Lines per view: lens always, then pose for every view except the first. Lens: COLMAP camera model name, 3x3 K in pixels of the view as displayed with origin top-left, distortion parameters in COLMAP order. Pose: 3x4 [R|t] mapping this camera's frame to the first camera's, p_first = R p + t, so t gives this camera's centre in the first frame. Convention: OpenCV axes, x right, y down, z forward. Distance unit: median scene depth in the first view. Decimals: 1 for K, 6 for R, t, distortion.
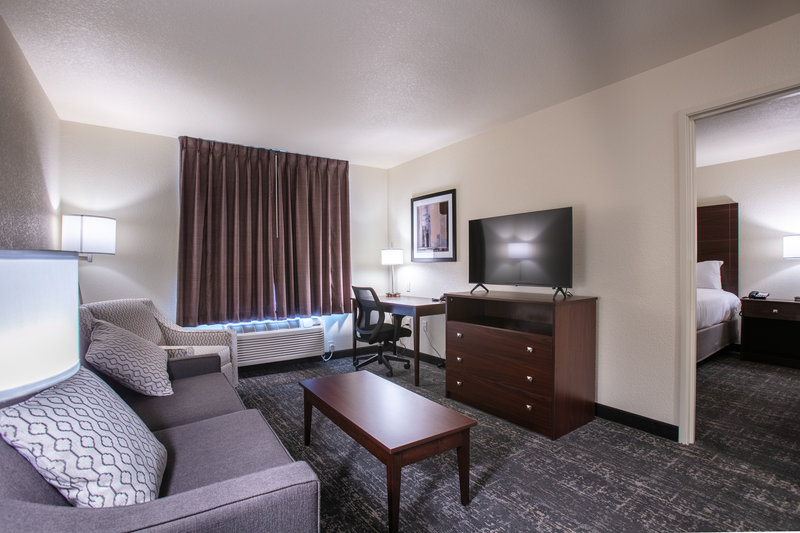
lens RADIAL K [[396.1, 0, 373.4], [0, 396.1, 262.9], [0, 0, 1]] dist [-0.055542, 0.044830]
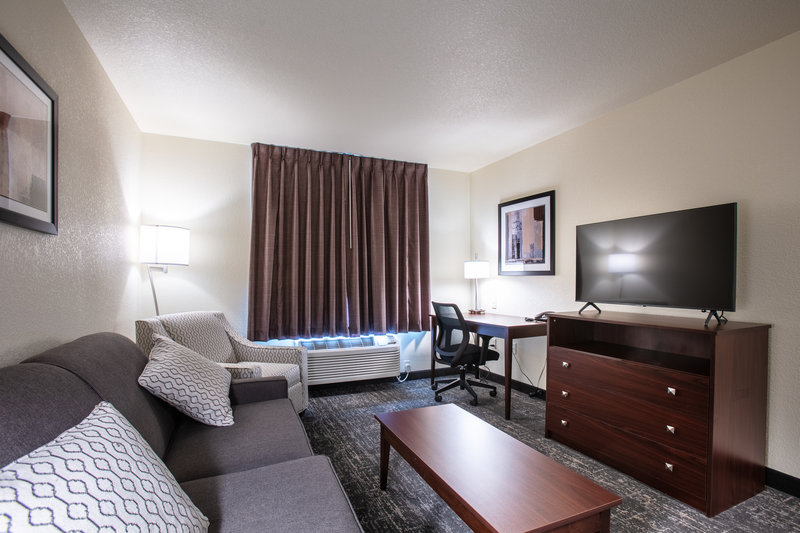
lens RADIAL K [[388.9, 0, 376.5], [0, 388.9, 277.3], [0, 0, 1]] dist [0.000336, 0.000453]
pose [[0.985537, 0.008047, -0.169266, -0.028929], [-0.007450, 0.999964, 0.004160, 0.000493], [0.169294, -0.002839, 0.985562, 0.109315]]
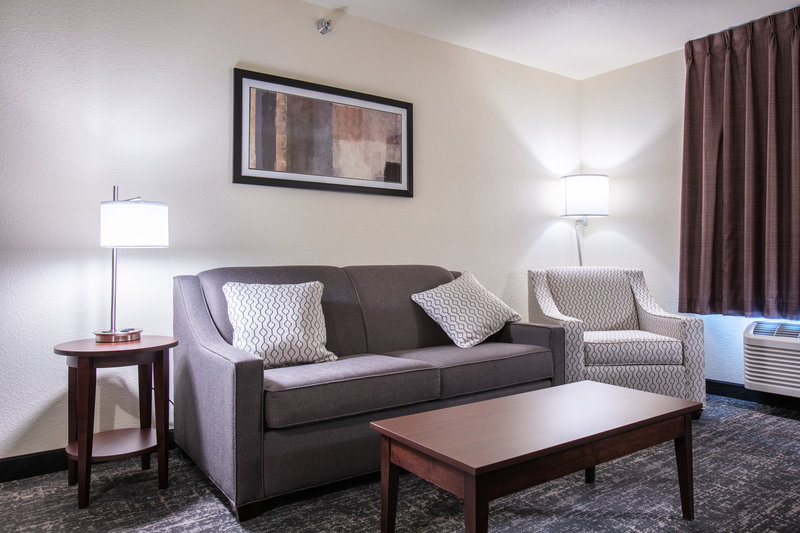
lens RADIAL K [[553.1, 0, 400.0], [0, 553.1, 266.5], [0, 0, 1]] dist [-0.002804, -0.001676]
pose [[0.049778, 0.018378, -0.998591, 0.483771], [0.007203, 0.999798, 0.018759, 0.057549], [0.998734, -0.008127, 0.049636, 0.427052]]
